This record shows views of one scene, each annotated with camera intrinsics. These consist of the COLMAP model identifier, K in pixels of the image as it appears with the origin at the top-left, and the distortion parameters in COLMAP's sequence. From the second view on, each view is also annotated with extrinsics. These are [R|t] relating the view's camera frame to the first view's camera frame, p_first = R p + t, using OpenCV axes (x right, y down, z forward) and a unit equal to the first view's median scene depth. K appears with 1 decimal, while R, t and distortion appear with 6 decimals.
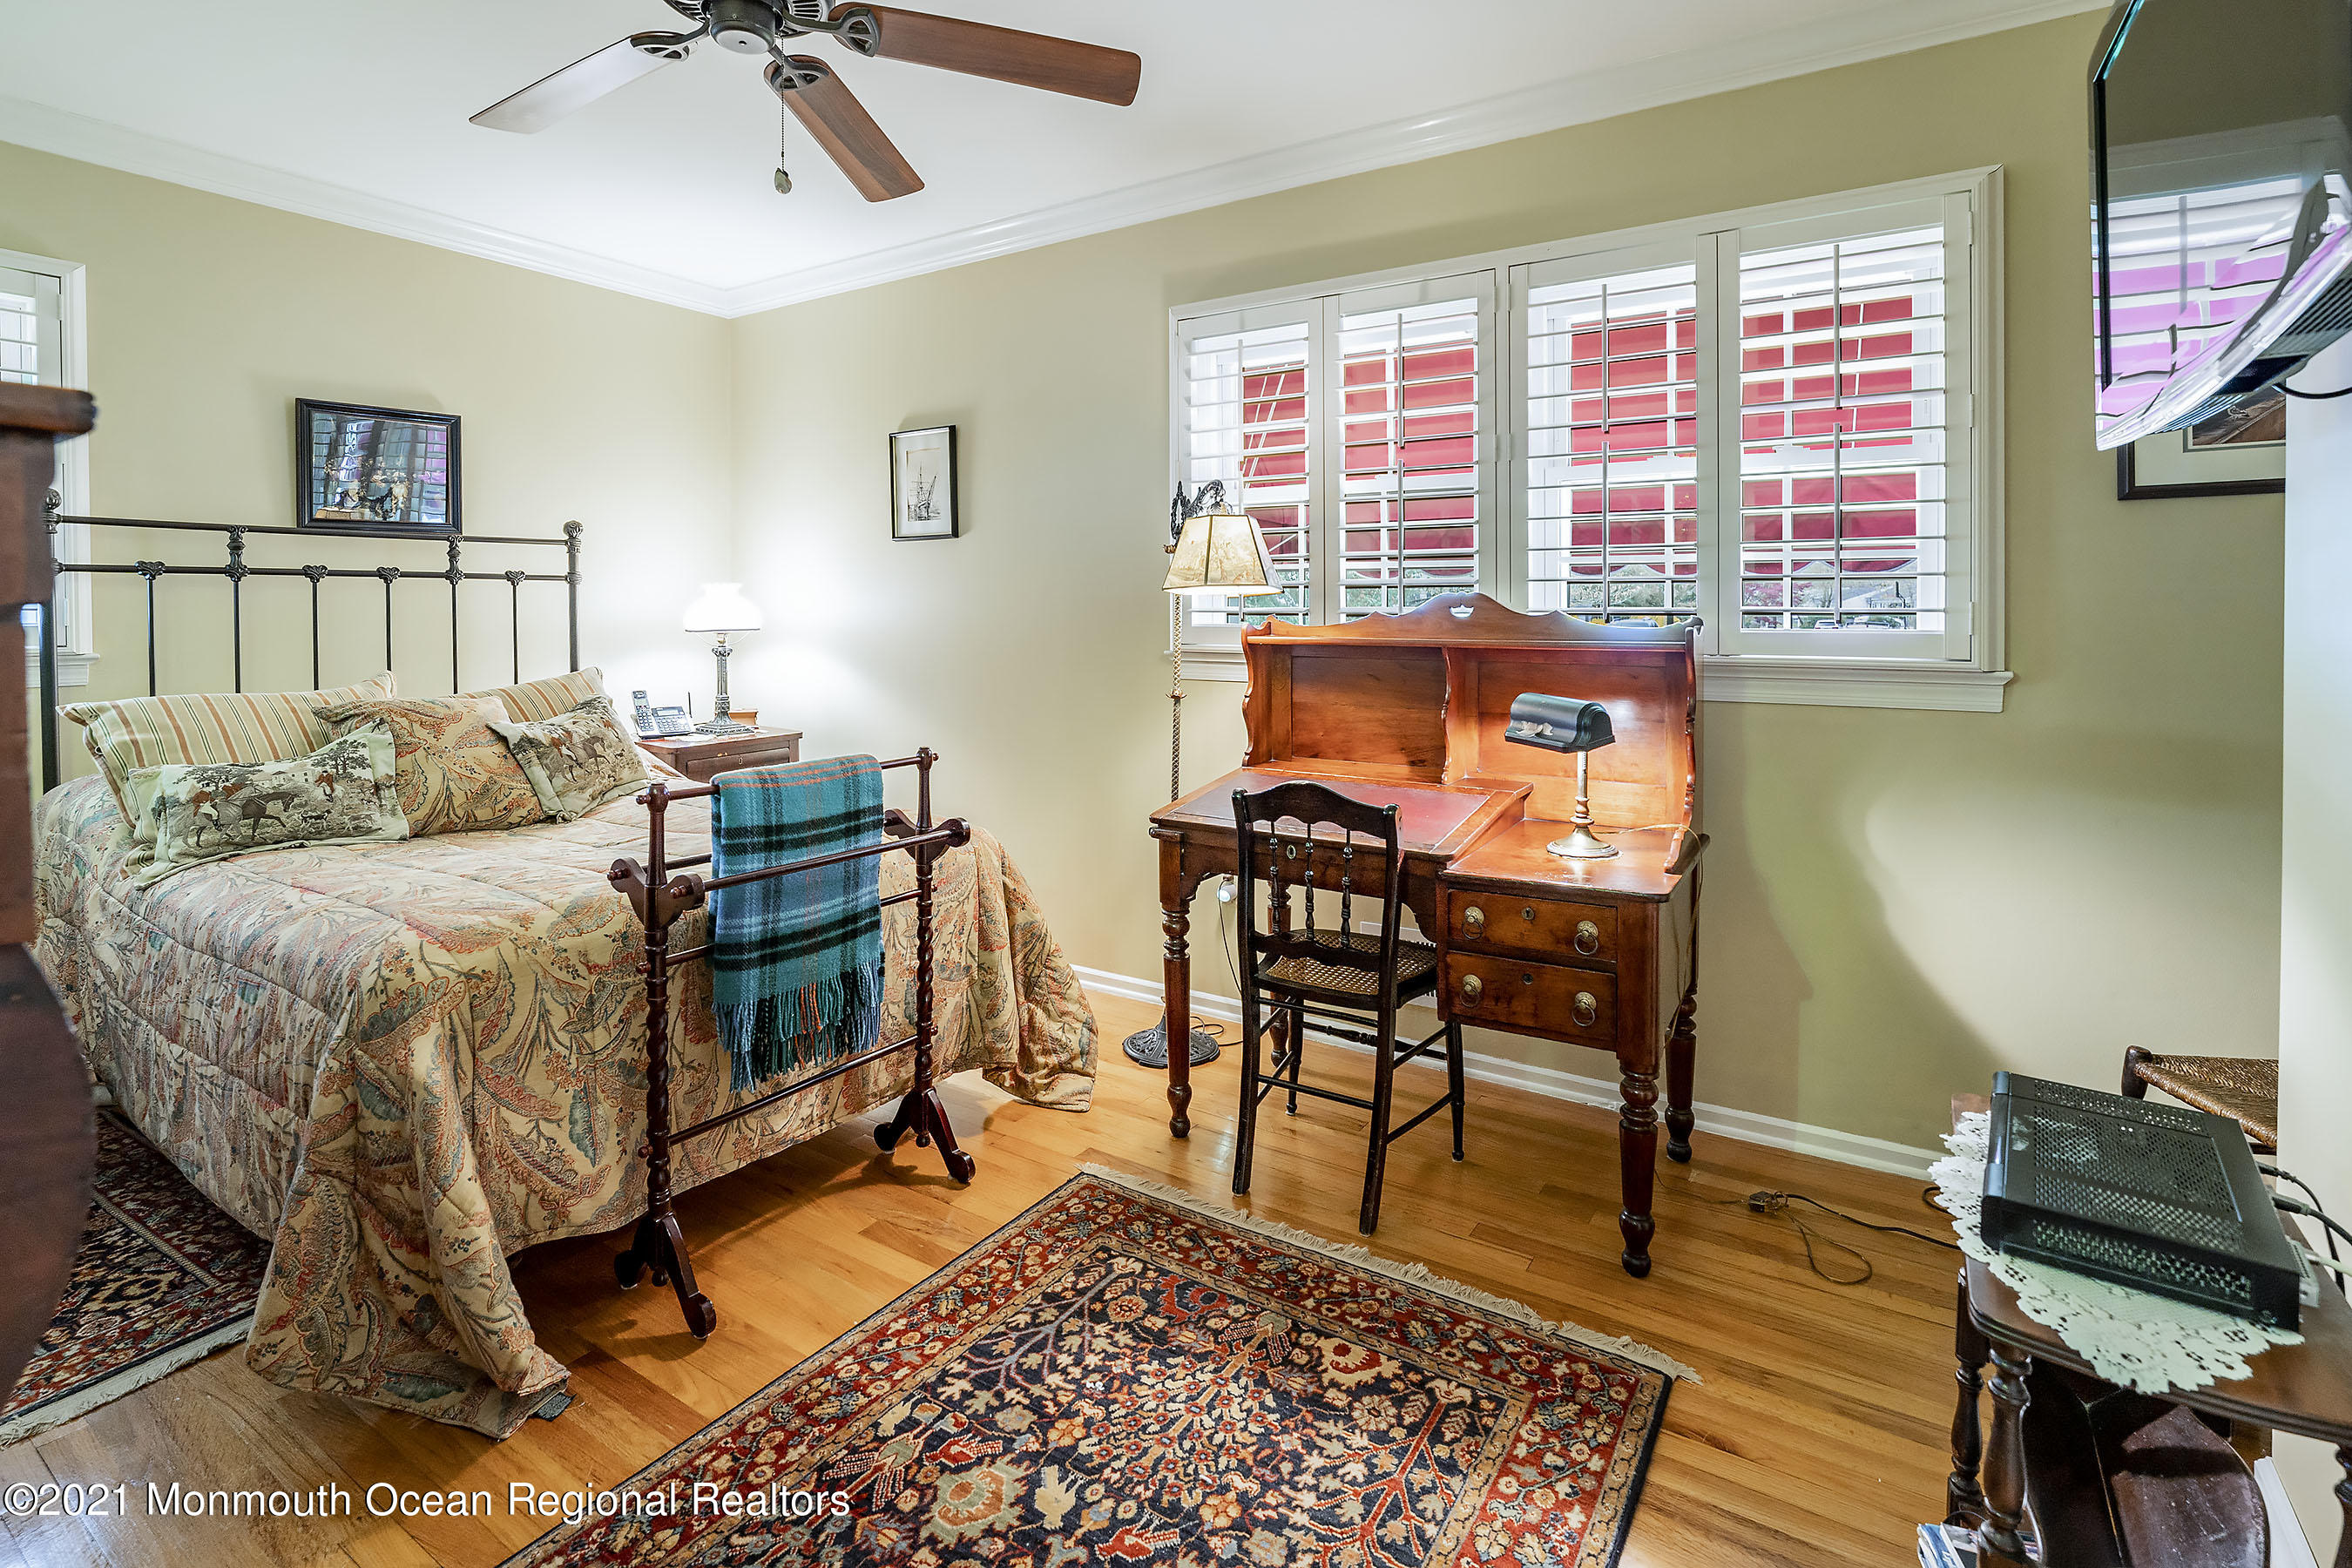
lens RADIAL K [[1119.0, 0, 1164.4], [0, 1119.0, 638.7], [0, 0, 1]] dist [-0.019986, 0.003174]
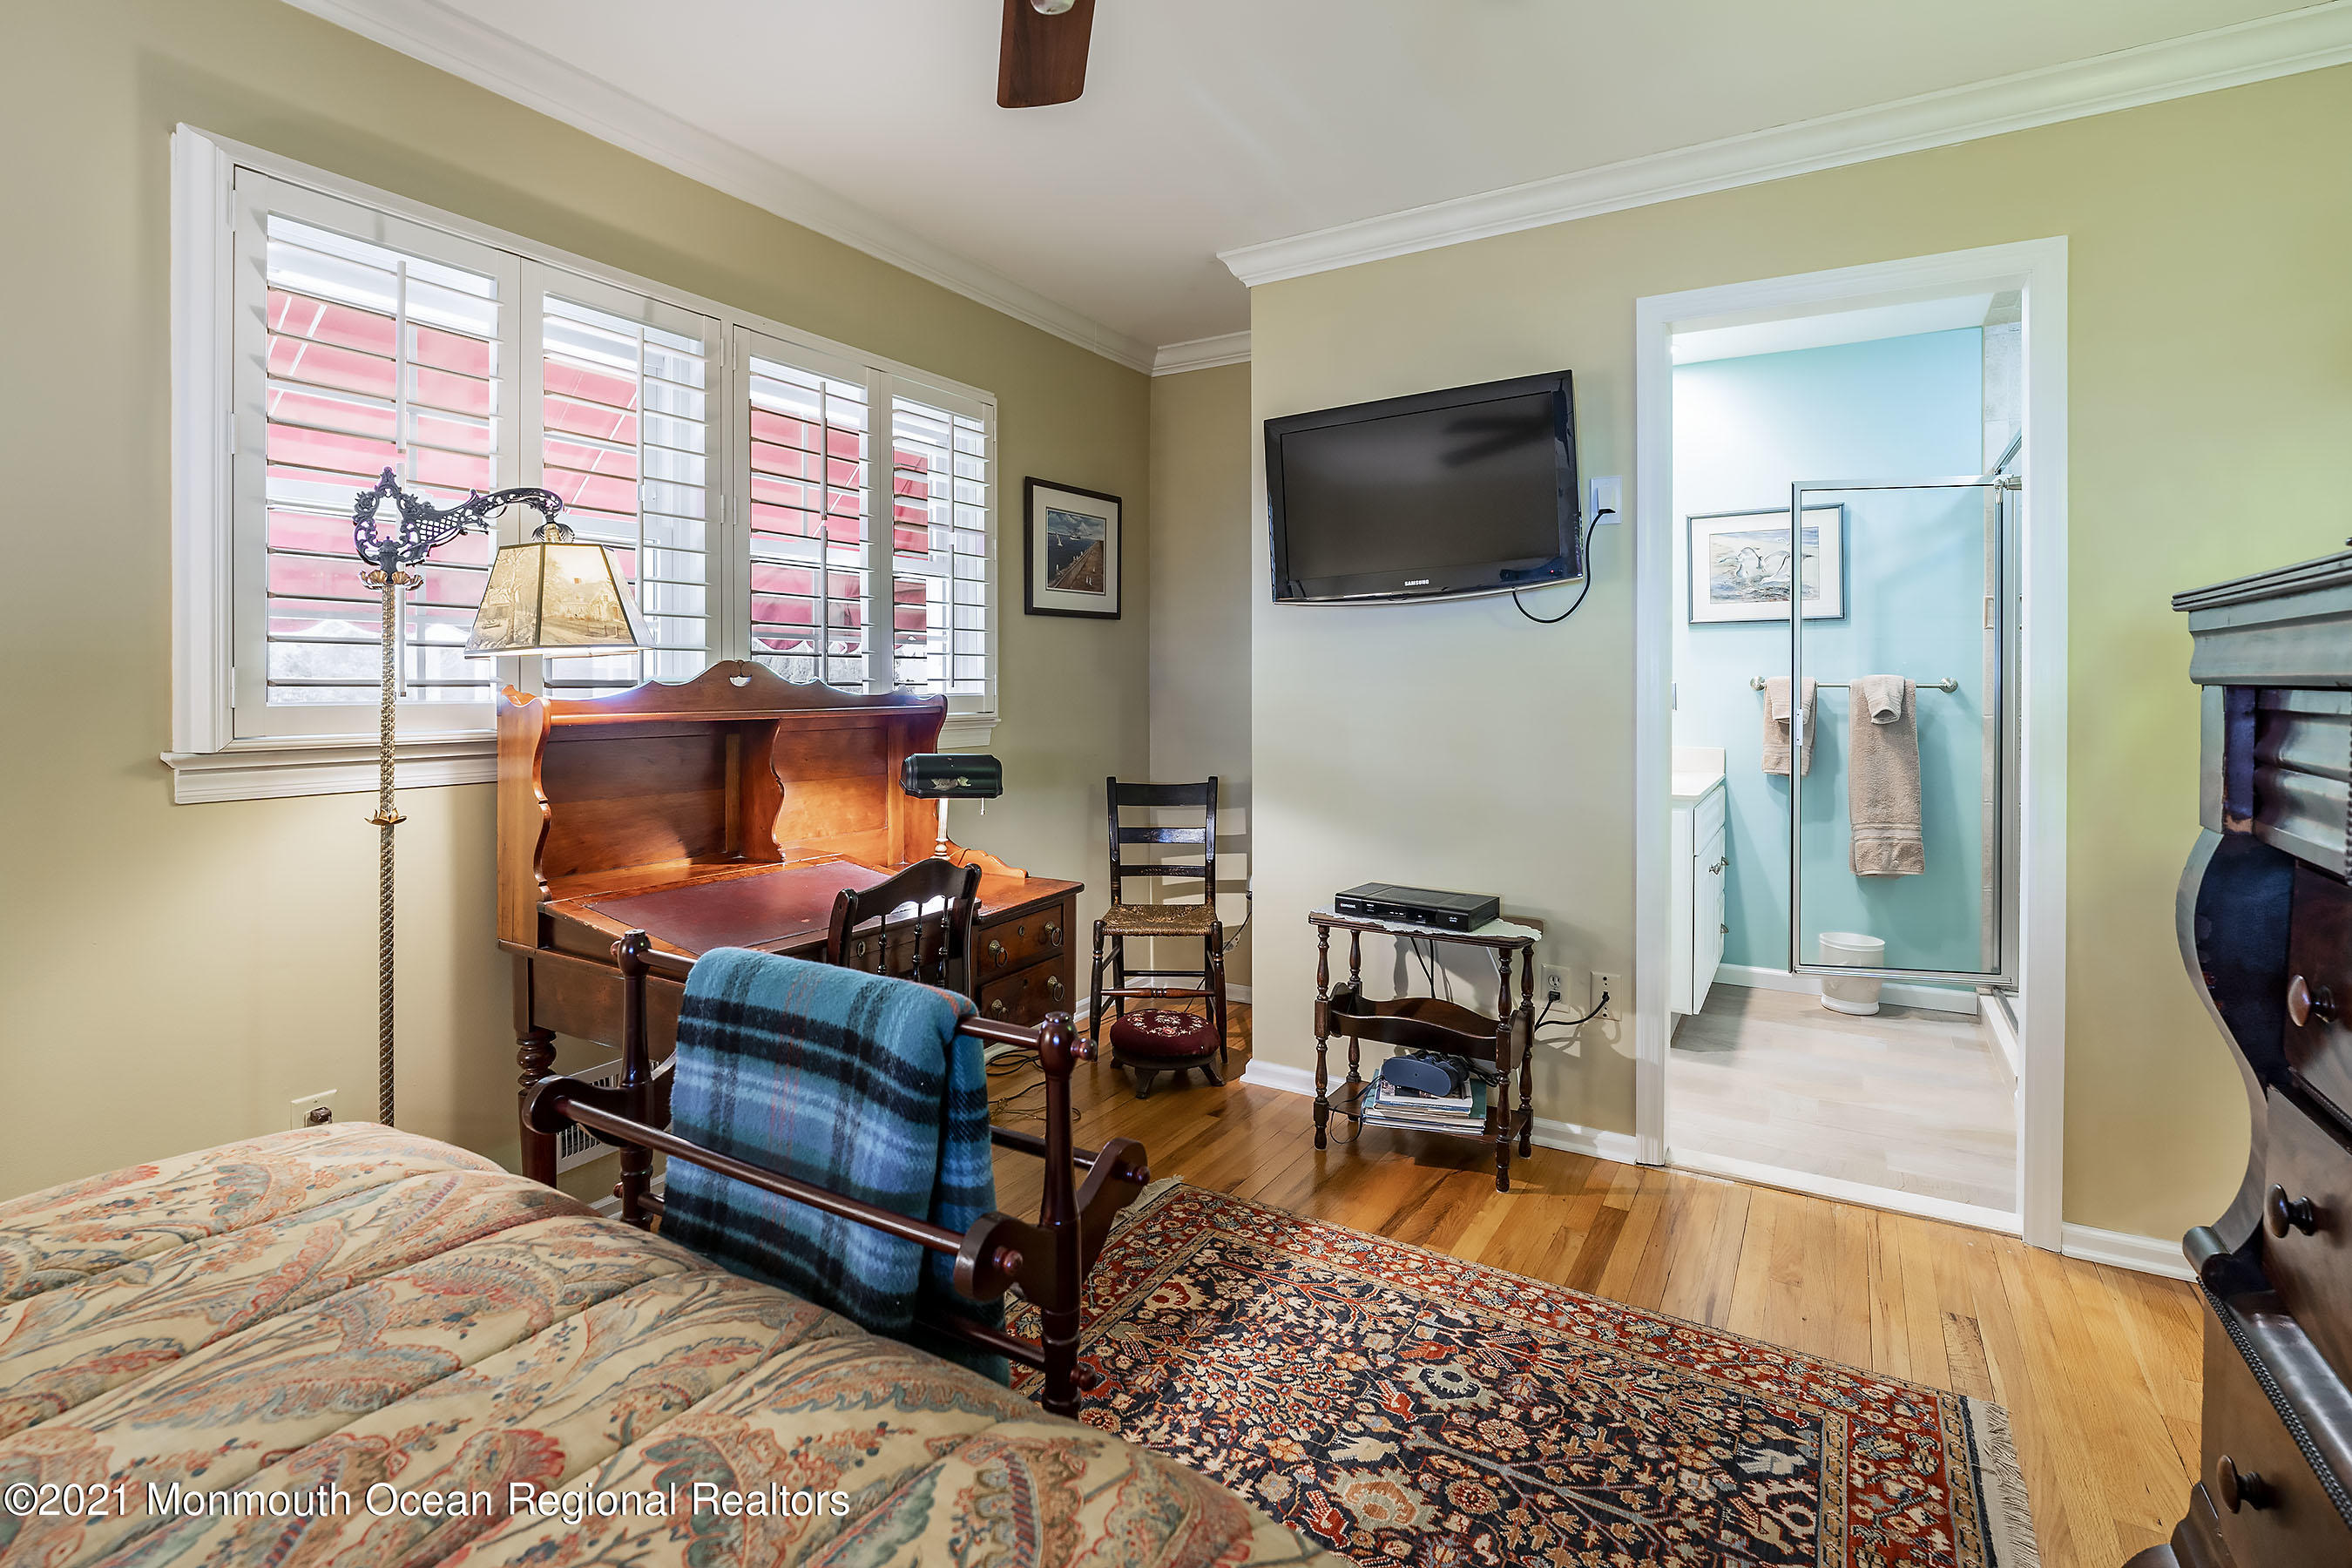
lens RADIAL K [[1119.0, 0, 1153.7], [0, 1119.0, 693.0], [0, 0, 1]] dist [-0.019986, 0.003174]
pose [[-0.029369, -0.012312, 0.999493, -1.164506], [0.023403, 0.999642, 0.013002, -0.031226], [-0.999295, 0.023773, -0.029070, 1.160469]]
